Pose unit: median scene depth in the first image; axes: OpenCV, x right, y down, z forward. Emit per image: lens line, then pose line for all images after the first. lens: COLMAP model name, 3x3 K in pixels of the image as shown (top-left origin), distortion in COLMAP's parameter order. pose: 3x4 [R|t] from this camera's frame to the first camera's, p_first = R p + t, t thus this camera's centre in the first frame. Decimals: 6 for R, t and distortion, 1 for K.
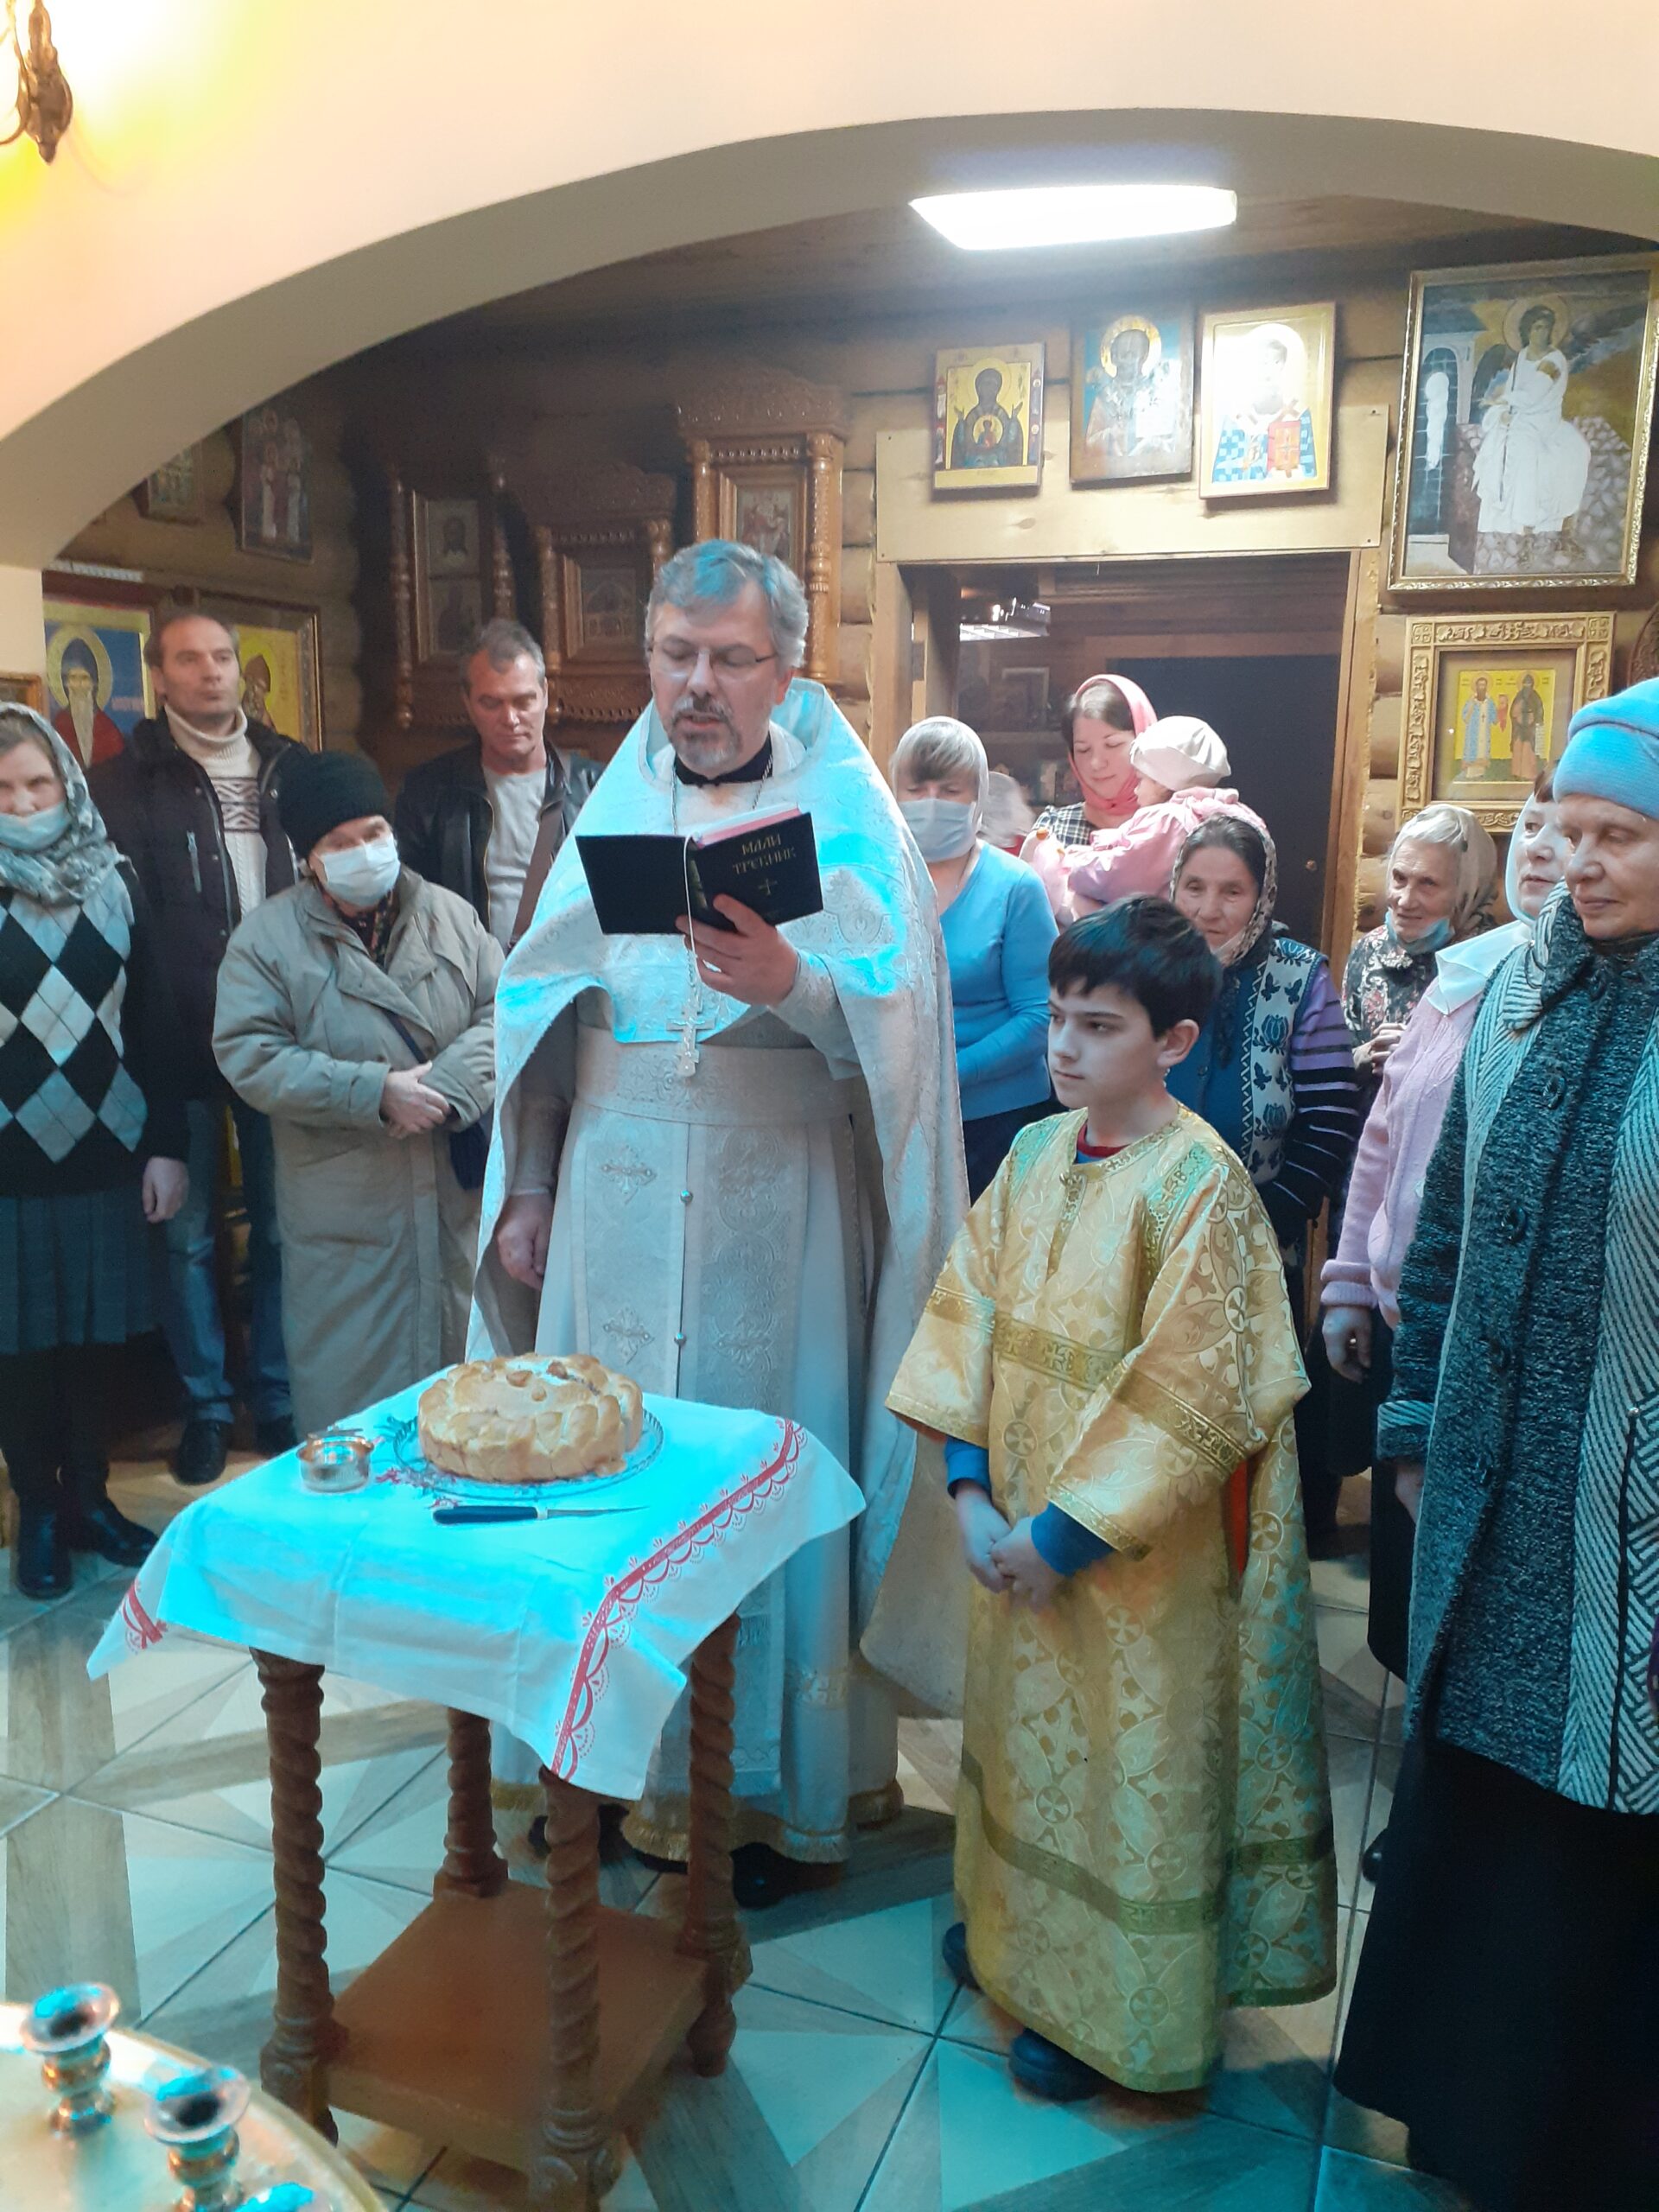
lens RADIAL K [[1815.8, 0, 829.5], [0, 1815.8, 1106.0], [0, 0, 1]] dist [0.039072, -0.074203]
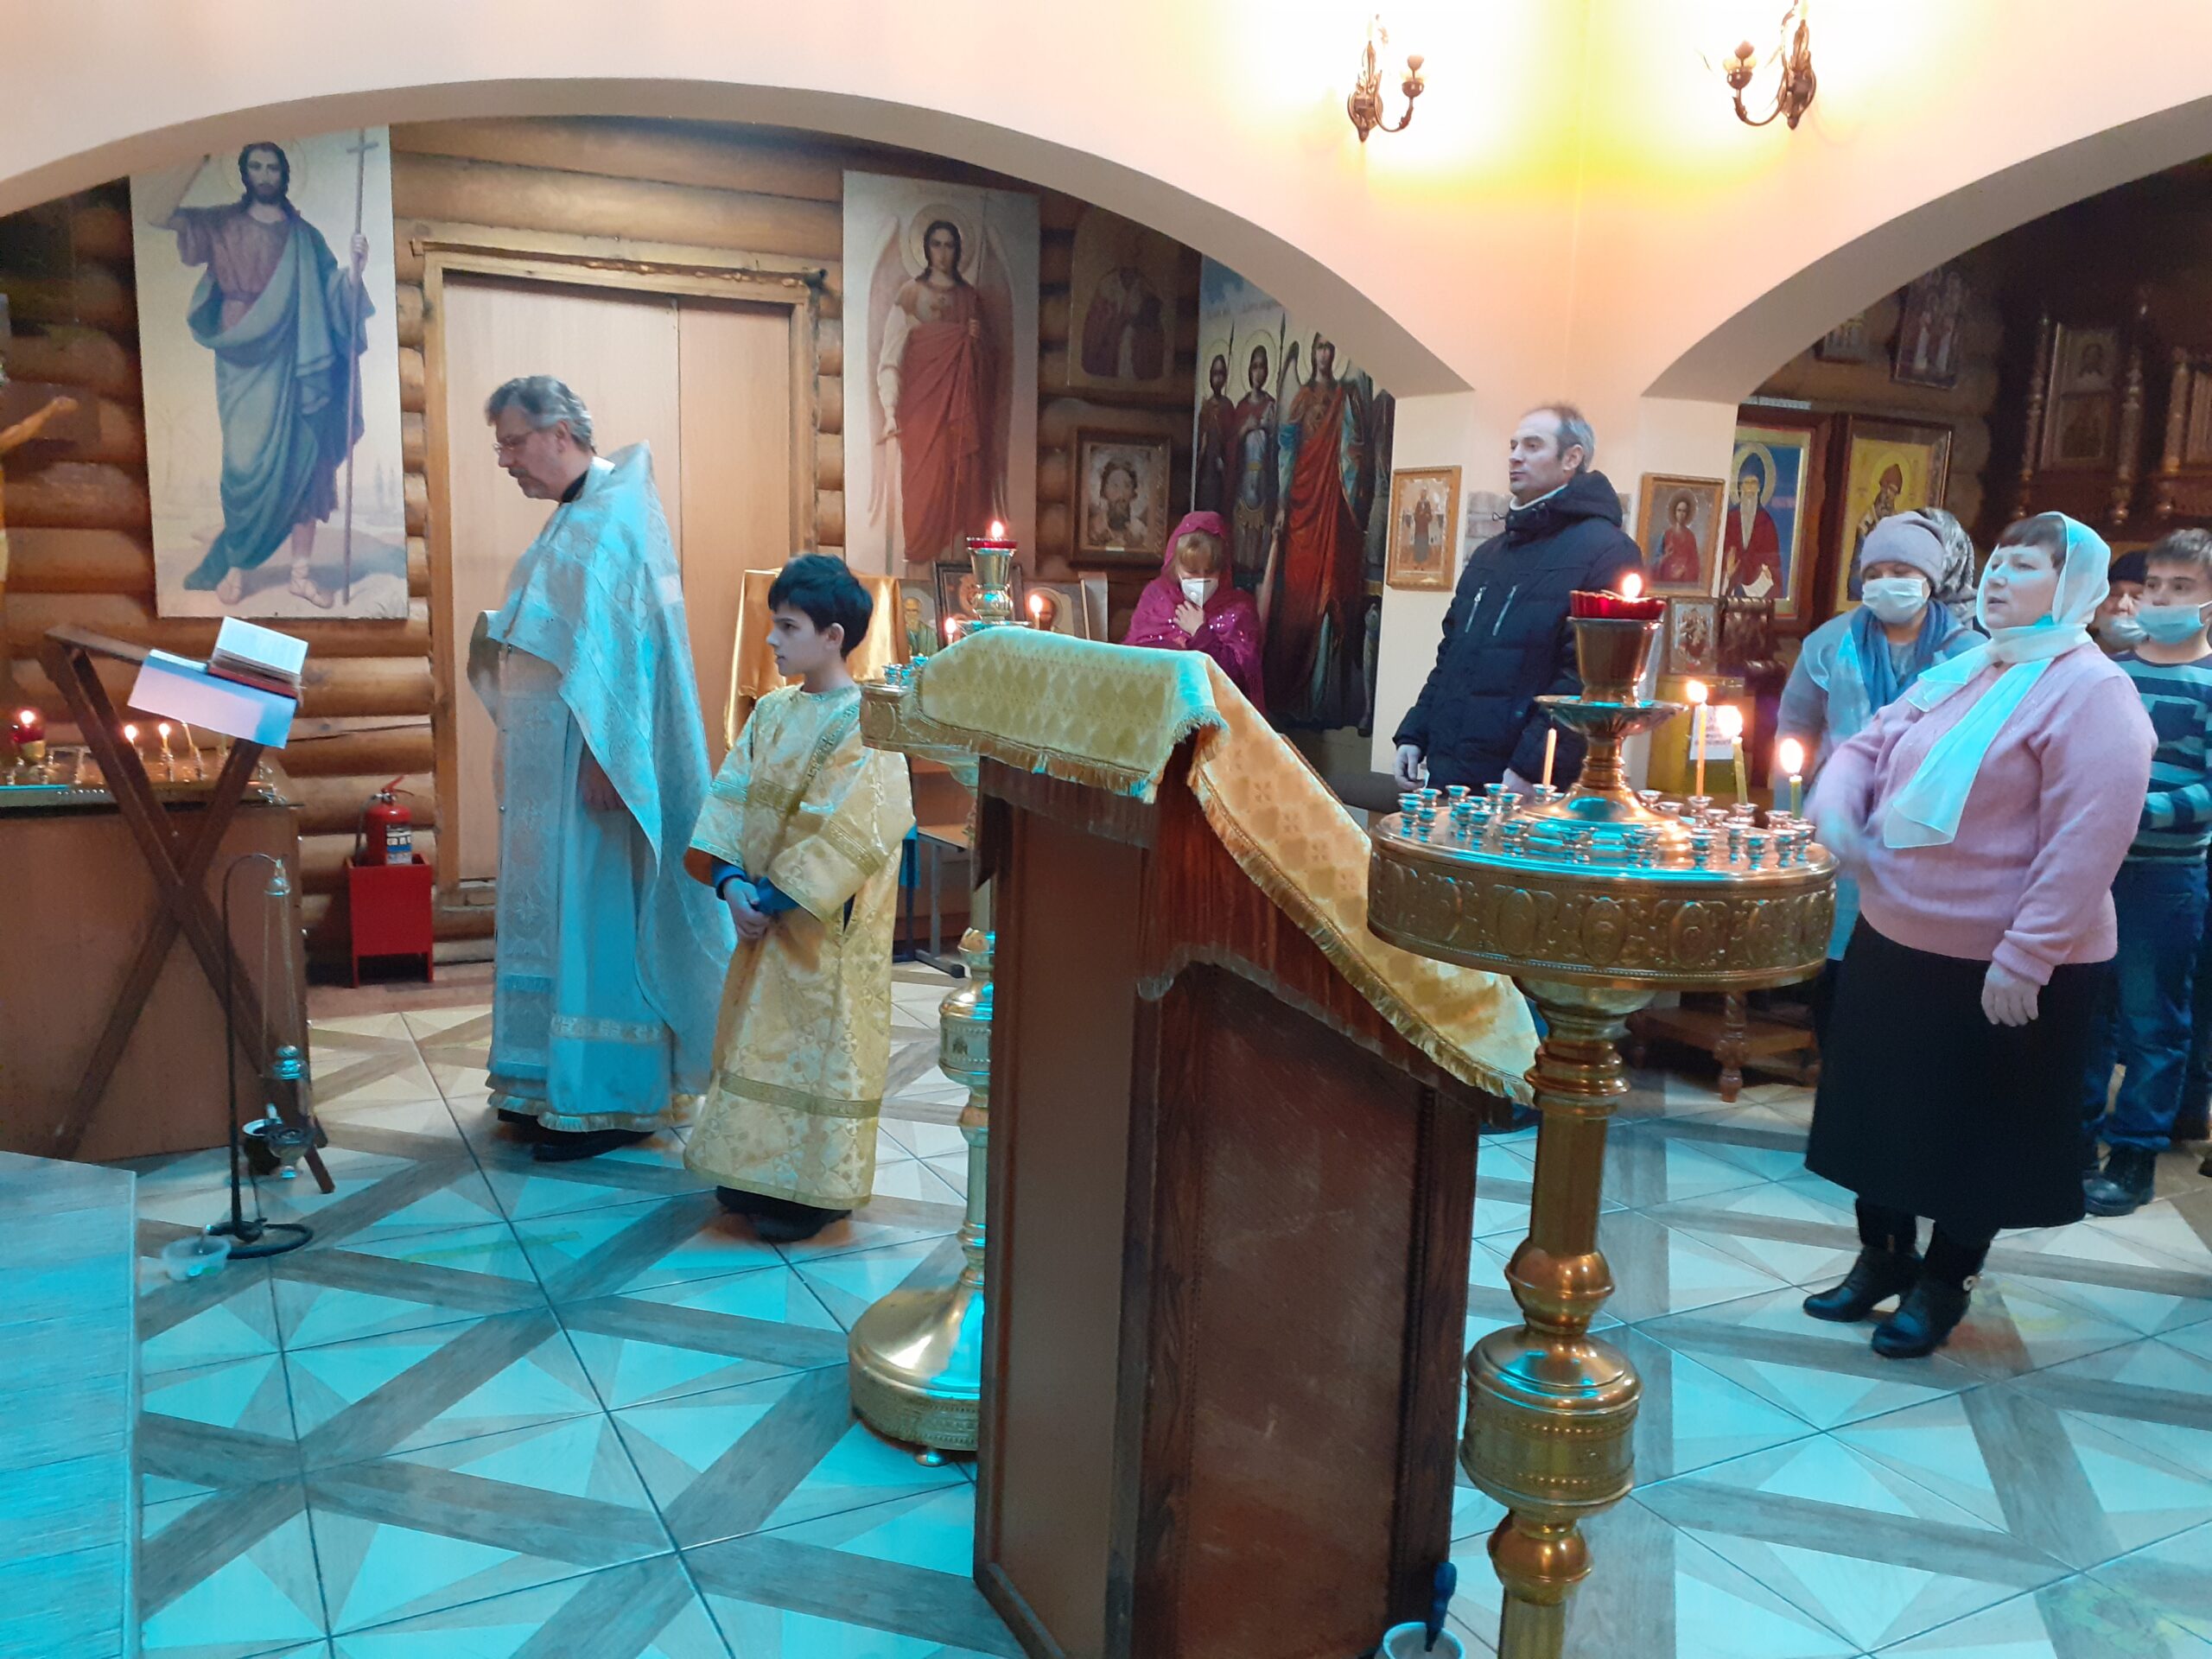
lens RADIAL K [[1749.5, 0, 1095.8], [0, 1749.5, 854.9], [0, 0, 1]] dist [0.081263, -0.125748]
pose [[0.753982, 0.129566, -0.643990, 0.096672], [-0.148483, 0.988598, 0.025055, 0.072878], [0.639893, 0.076730, 0.764623, -0.275216]]
